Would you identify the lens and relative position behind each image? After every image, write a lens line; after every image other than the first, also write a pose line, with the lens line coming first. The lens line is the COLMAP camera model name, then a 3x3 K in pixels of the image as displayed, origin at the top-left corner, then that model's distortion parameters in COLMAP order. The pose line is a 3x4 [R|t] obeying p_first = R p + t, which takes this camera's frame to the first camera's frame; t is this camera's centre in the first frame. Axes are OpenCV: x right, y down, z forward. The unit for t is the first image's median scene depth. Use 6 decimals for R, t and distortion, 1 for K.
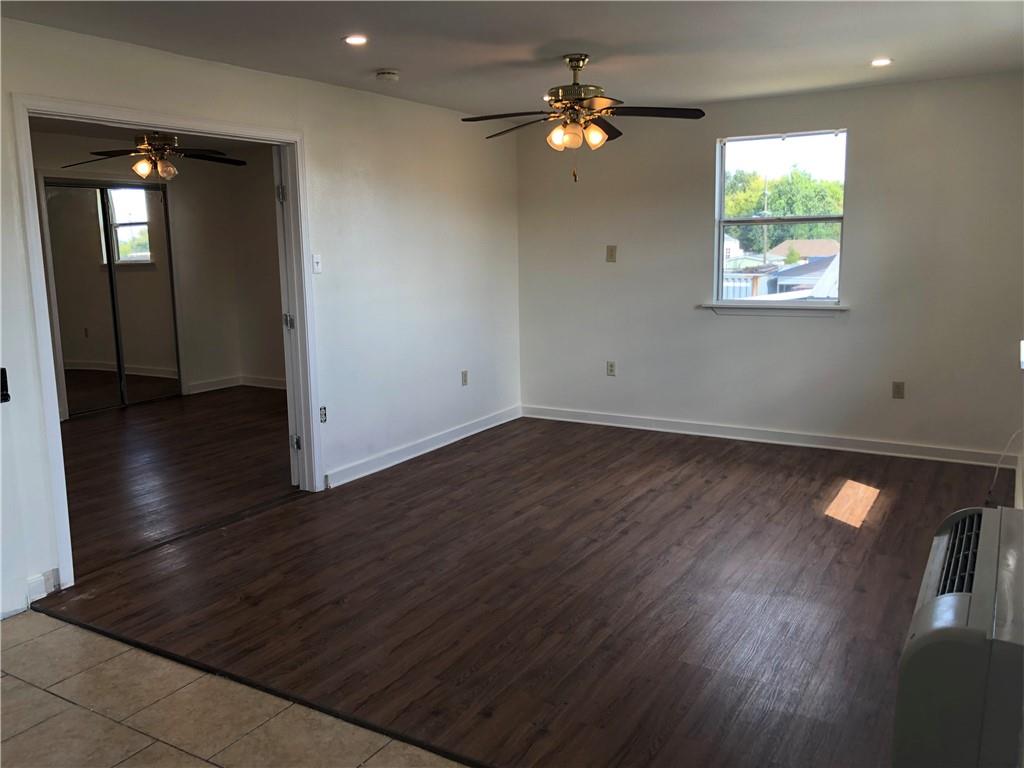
lens RADIAL K [[841.0, 0, 508.5], [0, 841.0, 373.5], [0, 0, 1]] dist [0.041281, -0.054158]
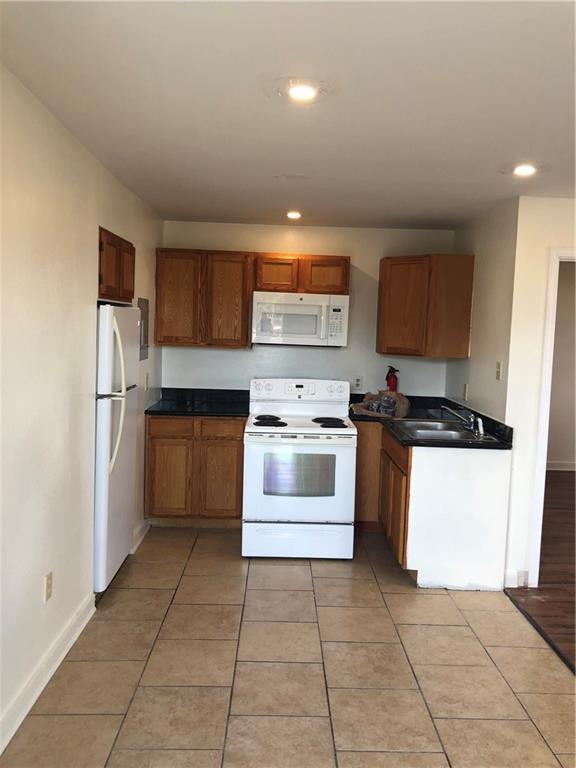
lens RADIAL K [[630.8, 0, 292.7], [0, 630.8, 381.9], [0, 0, 1]] dist [0.041281, -0.054158]
pose [[0.536753, 0.105763, -0.837084, 0.119123], [-0.177280, 0.984103, 0.010663, -0.026070], [0.824905, 0.142675, 0.546970, 0.044330]]
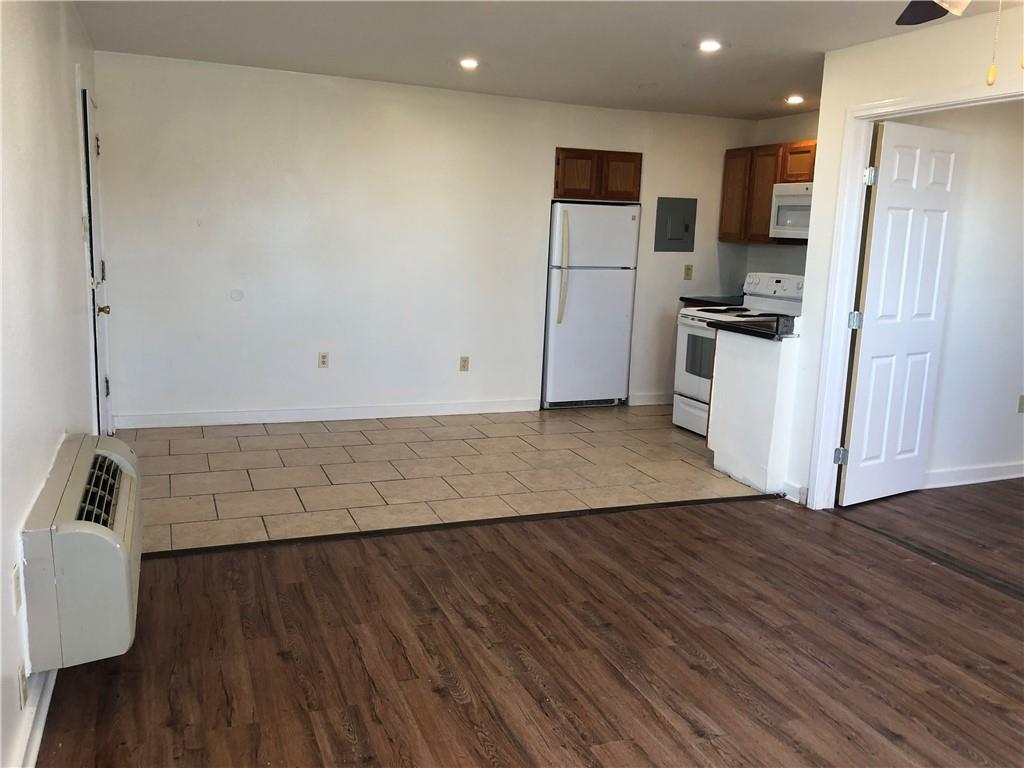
lens RADIAL K [[841.0, 0, 505.7], [0, 841.0, 394.0], [0, 0, 1]] dist [0.041281, -0.054158]
pose [[-0.609553, 0.148434, -0.778725, 0.704082], [-0.149656, 0.943105, 0.296911, -0.209213], [0.778491, 0.297524, -0.552659, 1.325981]]
